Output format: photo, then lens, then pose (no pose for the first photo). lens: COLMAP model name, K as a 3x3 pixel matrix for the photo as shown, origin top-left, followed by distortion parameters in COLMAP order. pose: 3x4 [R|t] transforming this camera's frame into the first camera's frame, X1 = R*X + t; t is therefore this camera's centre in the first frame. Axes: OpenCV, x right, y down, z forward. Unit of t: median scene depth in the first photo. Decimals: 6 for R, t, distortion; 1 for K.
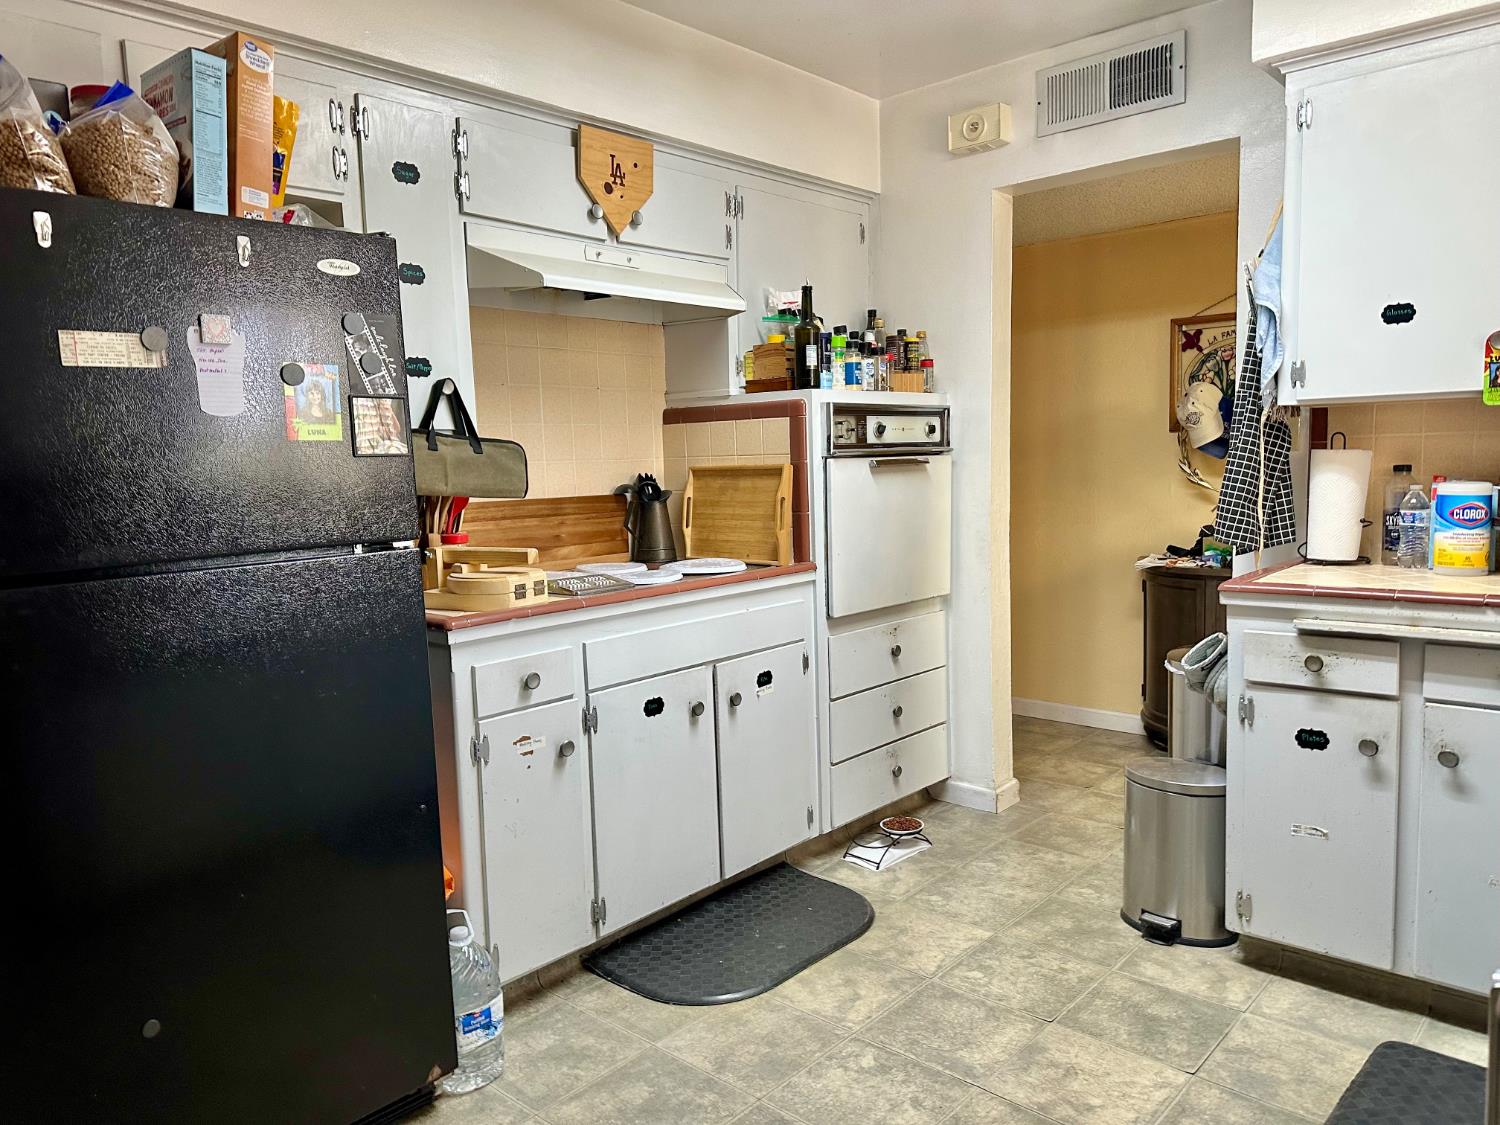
lens RADIAL K [[1083.3, 0, 796.8], [0, 1083.3, 564.4], [0, 0, 1]] dist [-0.006861, -0.003824]
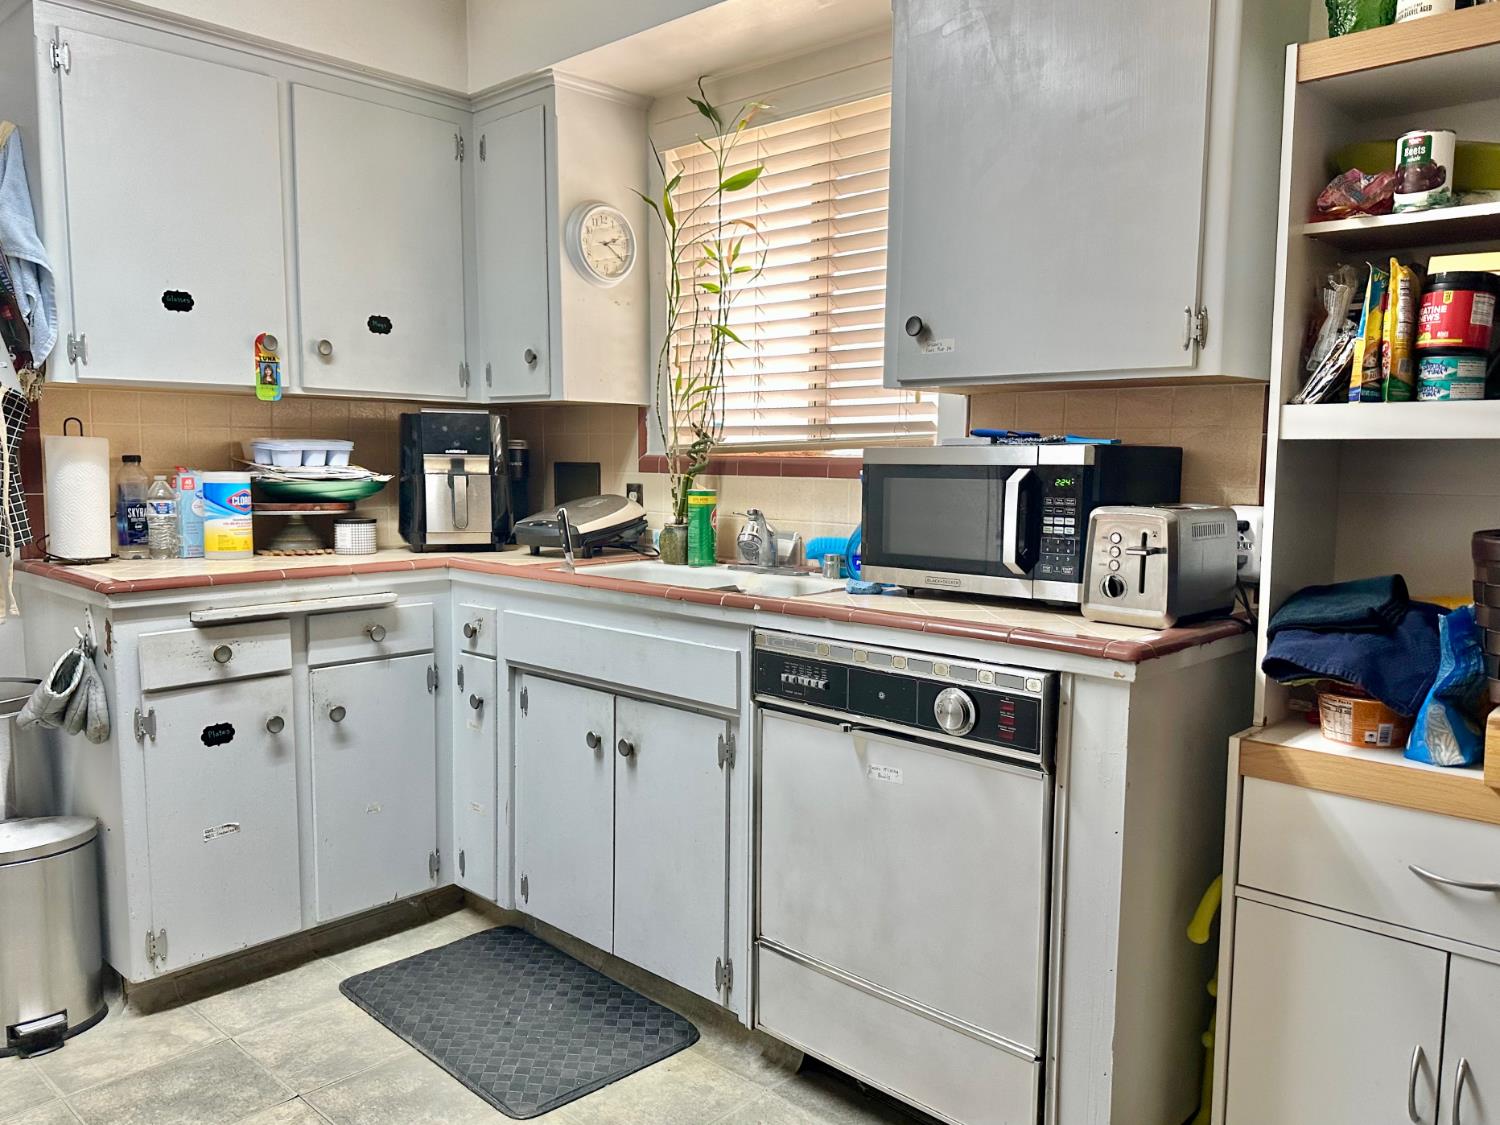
lens RADIAL K [[1083.3, 0, 796.8], [0, 1083.3, 564.4], [0, 0, 1]] dist [-0.006861, -0.003824]
pose [[0.018926, -0.072727, 0.997172, -0.466131], [0.096357, 0.992841, 0.070583, -0.006807], [-0.995167, 0.094749, 0.025798, 0.452663]]
